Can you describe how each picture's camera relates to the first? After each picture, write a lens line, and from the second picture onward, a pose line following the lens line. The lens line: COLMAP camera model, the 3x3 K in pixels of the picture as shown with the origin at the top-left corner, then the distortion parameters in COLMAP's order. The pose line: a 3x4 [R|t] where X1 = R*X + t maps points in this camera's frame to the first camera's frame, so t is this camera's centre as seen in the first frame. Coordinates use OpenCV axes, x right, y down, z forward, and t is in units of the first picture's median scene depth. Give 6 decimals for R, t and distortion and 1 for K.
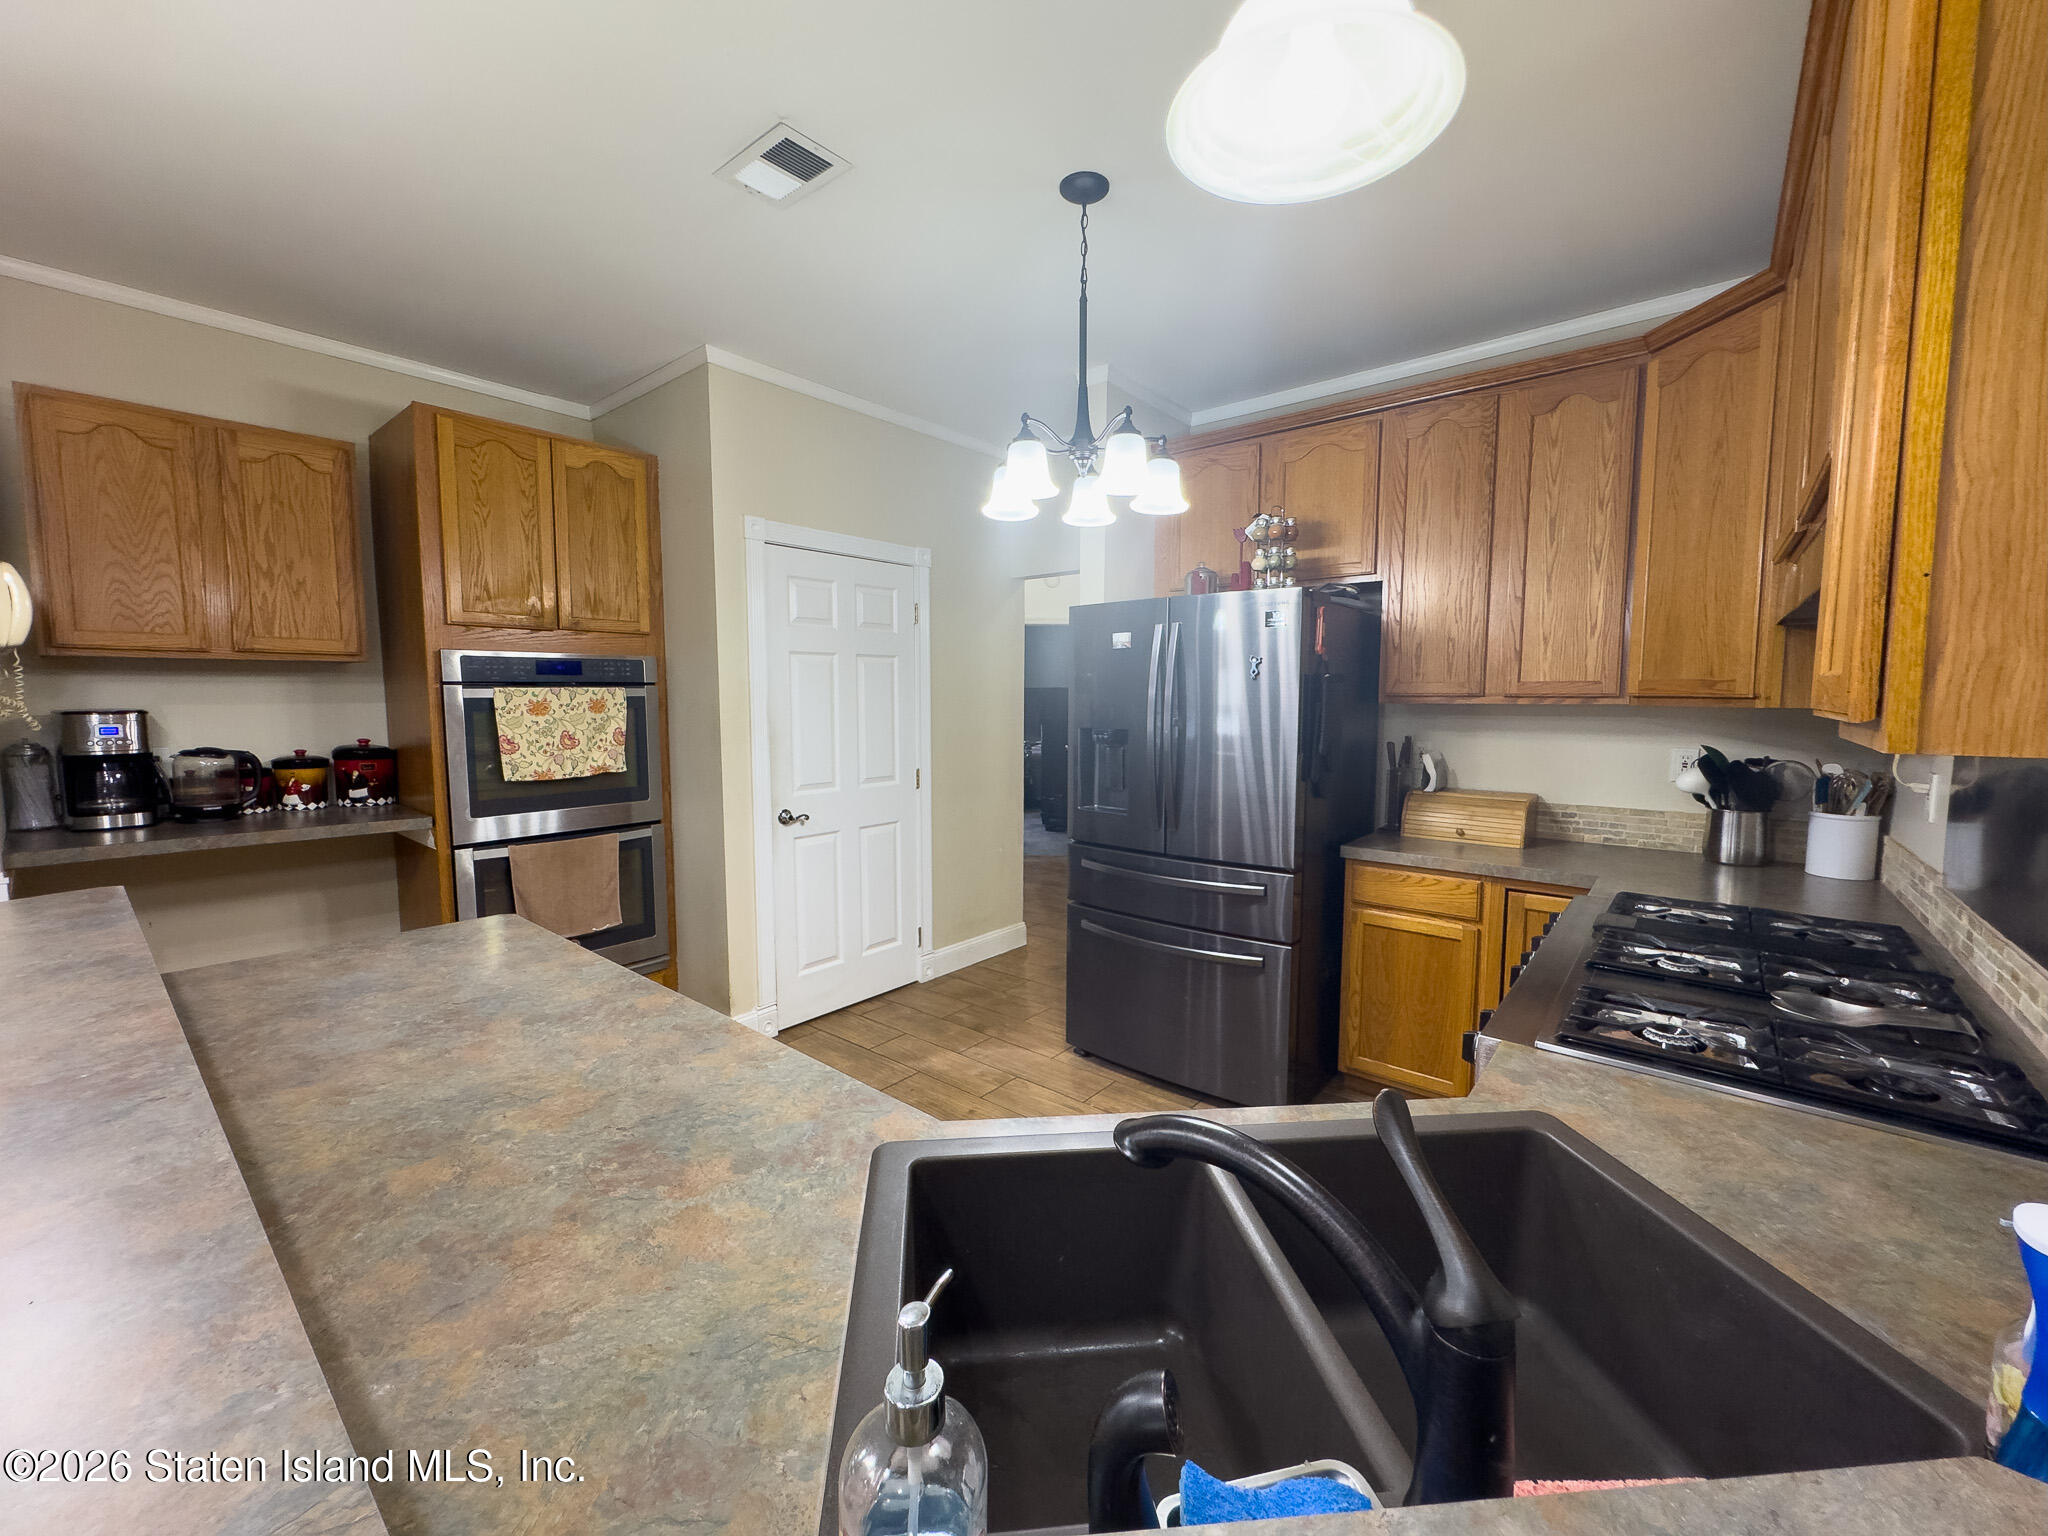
lens RADIAL K [[816.7, 0, 1024.9], [0, 816.7, 763.7], [0, 0, 1]] dist [-0.000285, -0.000043]
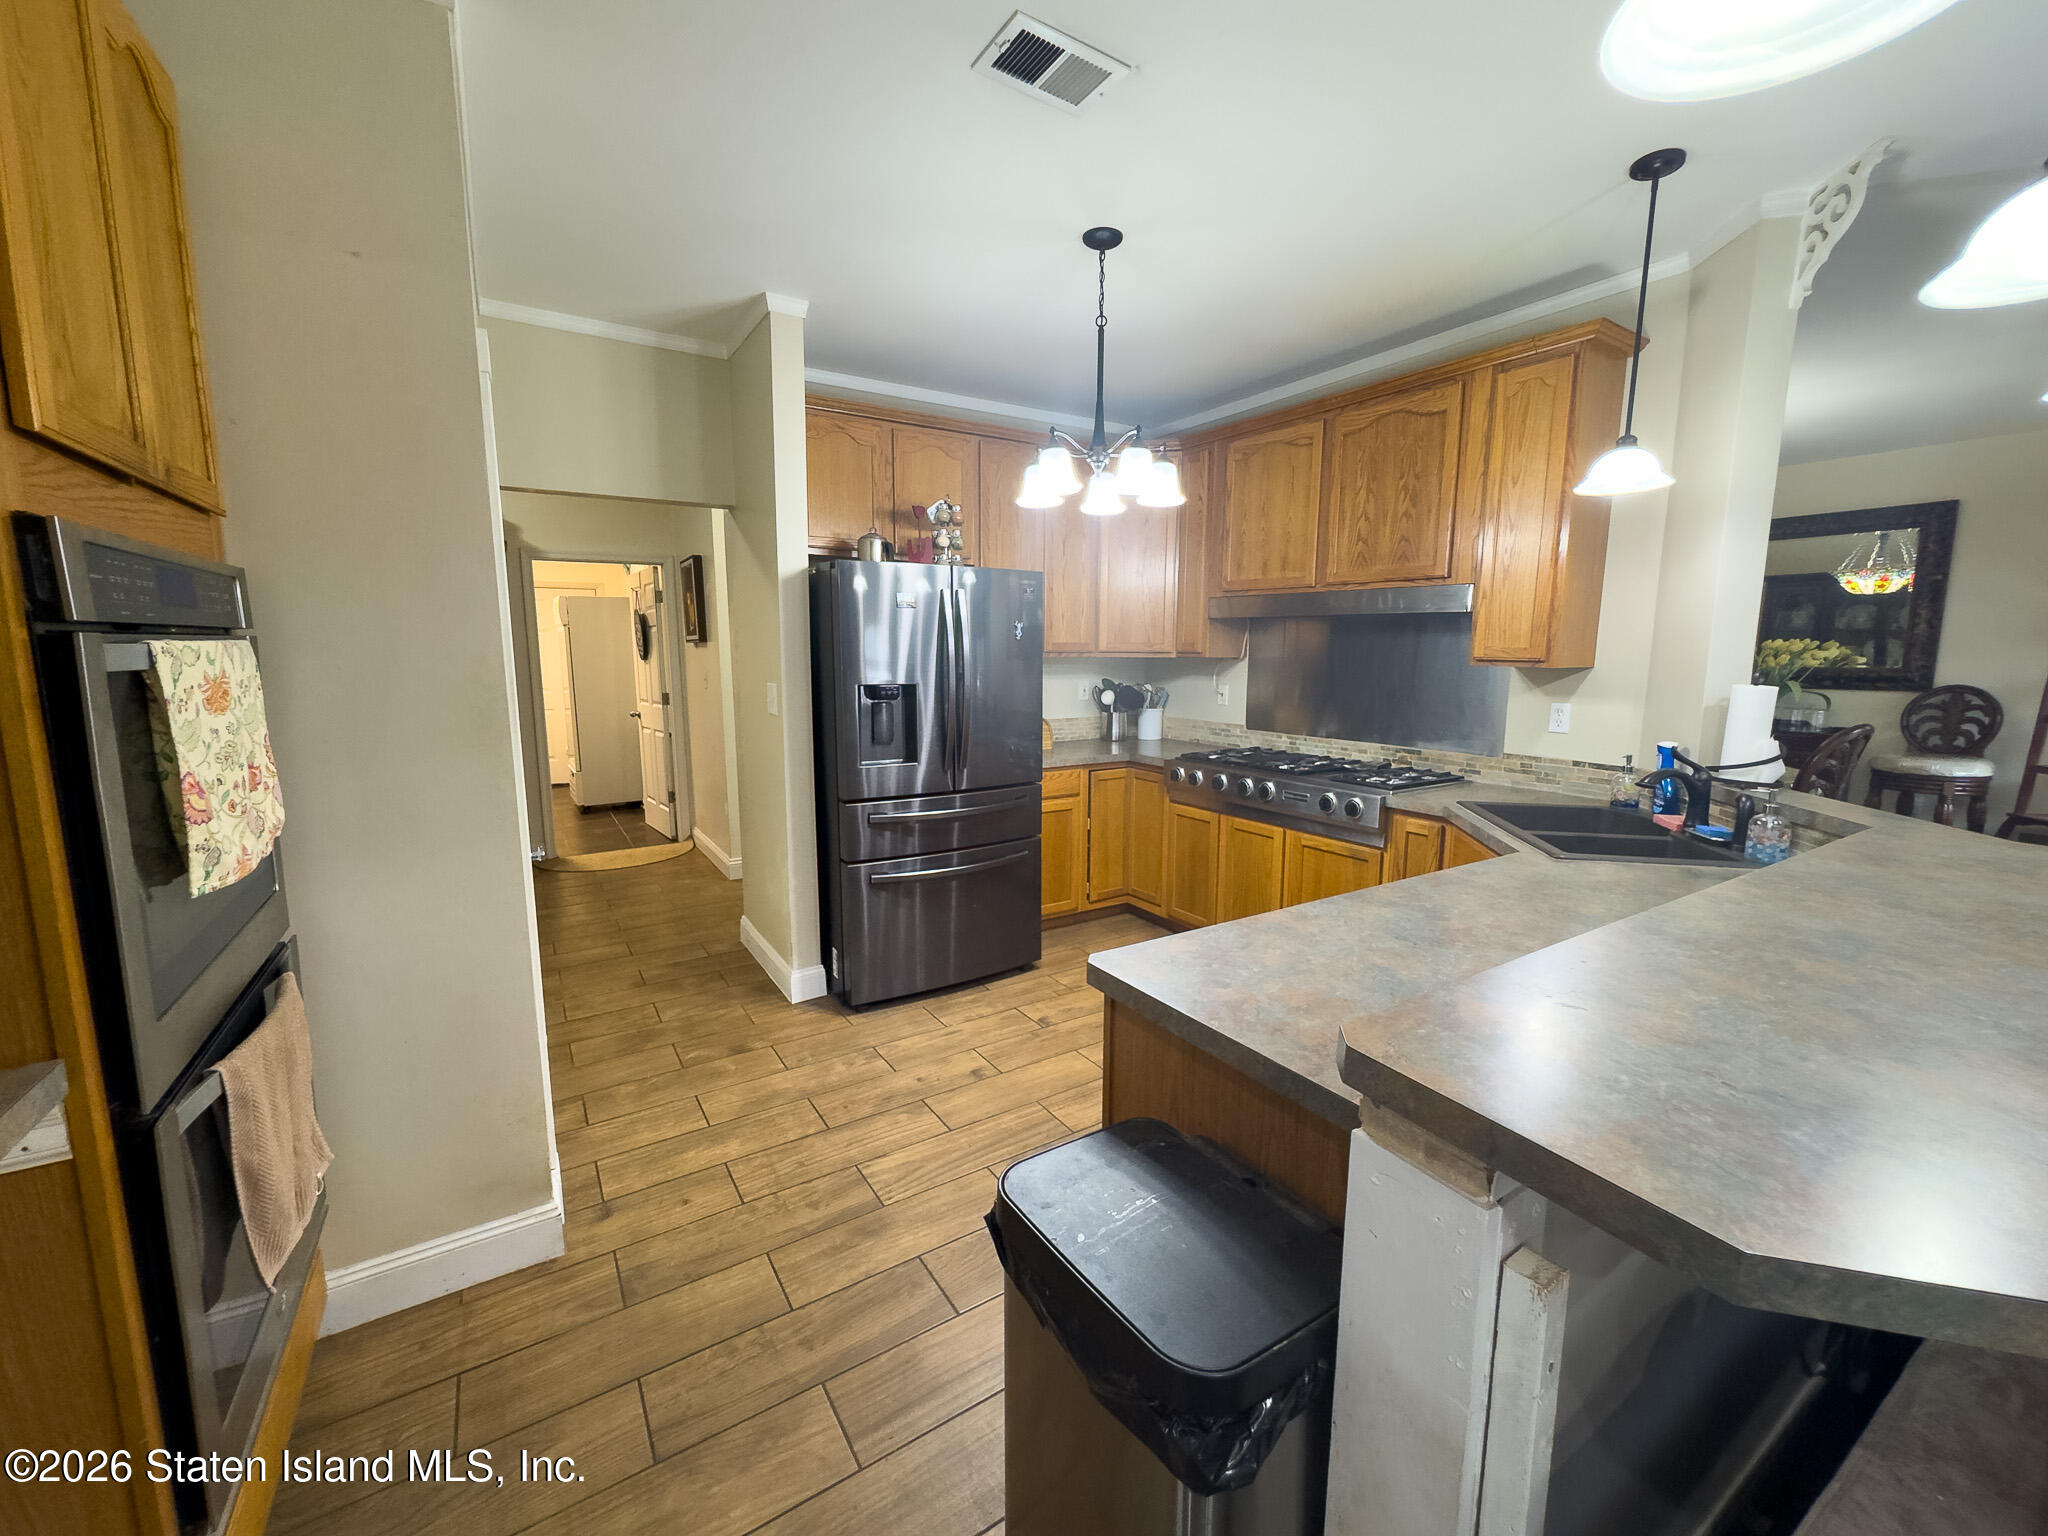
lens RADIAL K [[816.7, 0, 1017.5], [0, 816.7, 765.6], [0, 0, 1]] dist [-0.000285, -0.000043]
pose [[0.307403, -0.134559, 0.942018, -0.851115], [0.081432, 0.990040, 0.114846, -0.049200], [-0.948089, 0.041406, 0.315298, 0.524058]]
